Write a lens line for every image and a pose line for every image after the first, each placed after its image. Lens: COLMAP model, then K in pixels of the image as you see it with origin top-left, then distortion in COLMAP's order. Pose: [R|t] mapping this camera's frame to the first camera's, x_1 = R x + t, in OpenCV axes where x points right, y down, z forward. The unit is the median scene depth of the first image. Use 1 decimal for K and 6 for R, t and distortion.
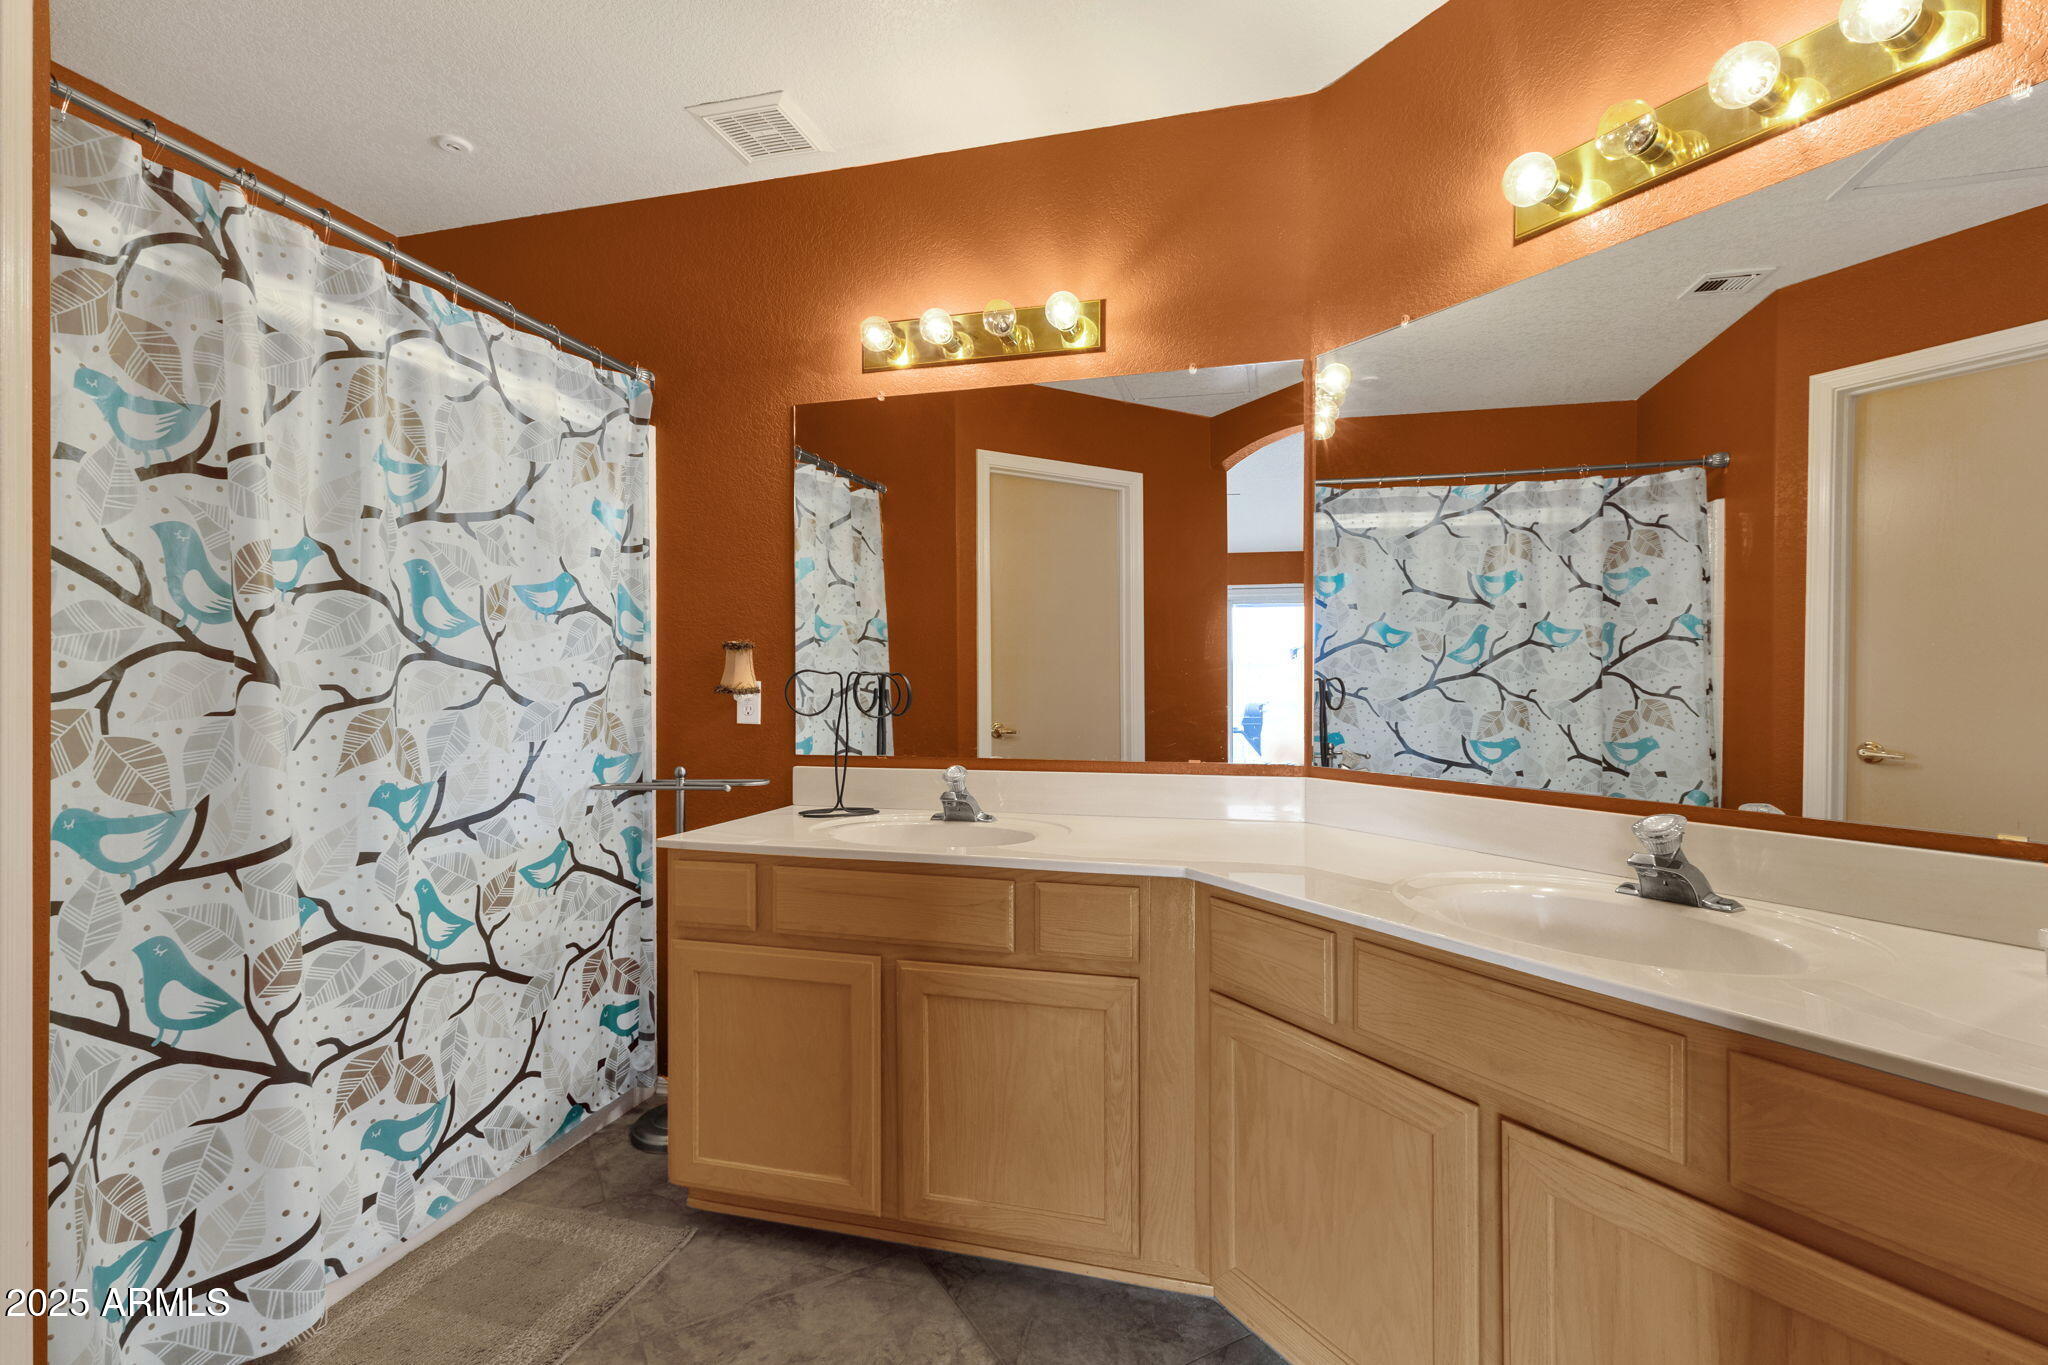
lens RADIAL K [[939.1, 0, 1038.9], [0, 939.1, 683.6], [0, 0, 1]] dist [0.002074, 0.002998]
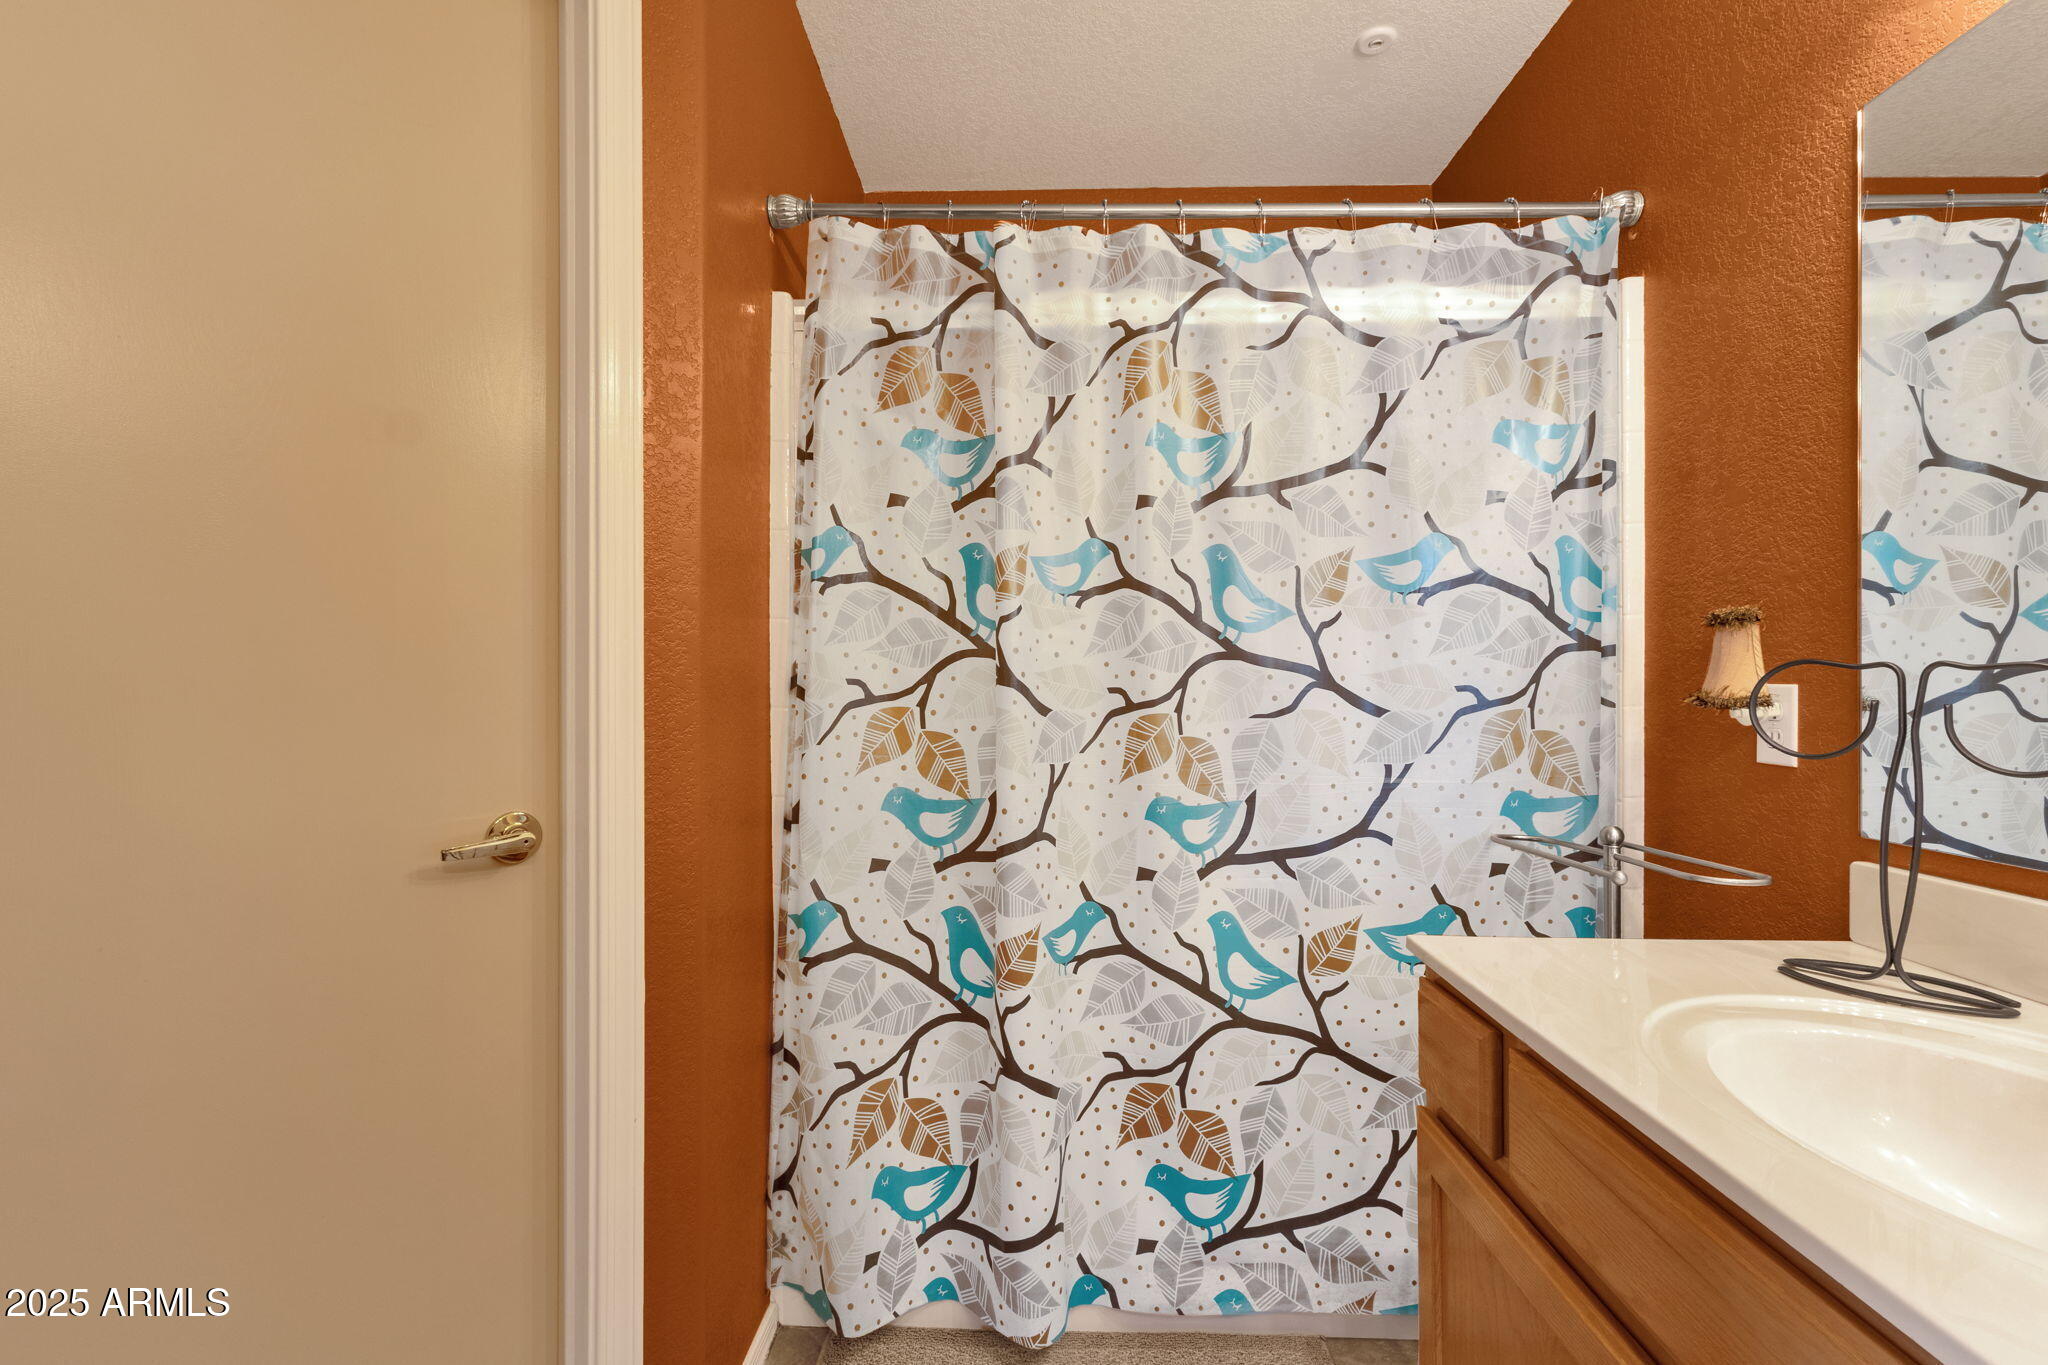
lens RADIAL K [[939.1, 0, 1024.1], [0, 939.1, 684.6], [0, 0, 1]] dist [0.002074, 0.002998]
pose [[0.219859, -0.000102, -0.975532, 0.155582], [-0.002068, 0.999998, -0.000571, -0.001316], [0.975529, 0.002143, 0.219858, 0.642270]]
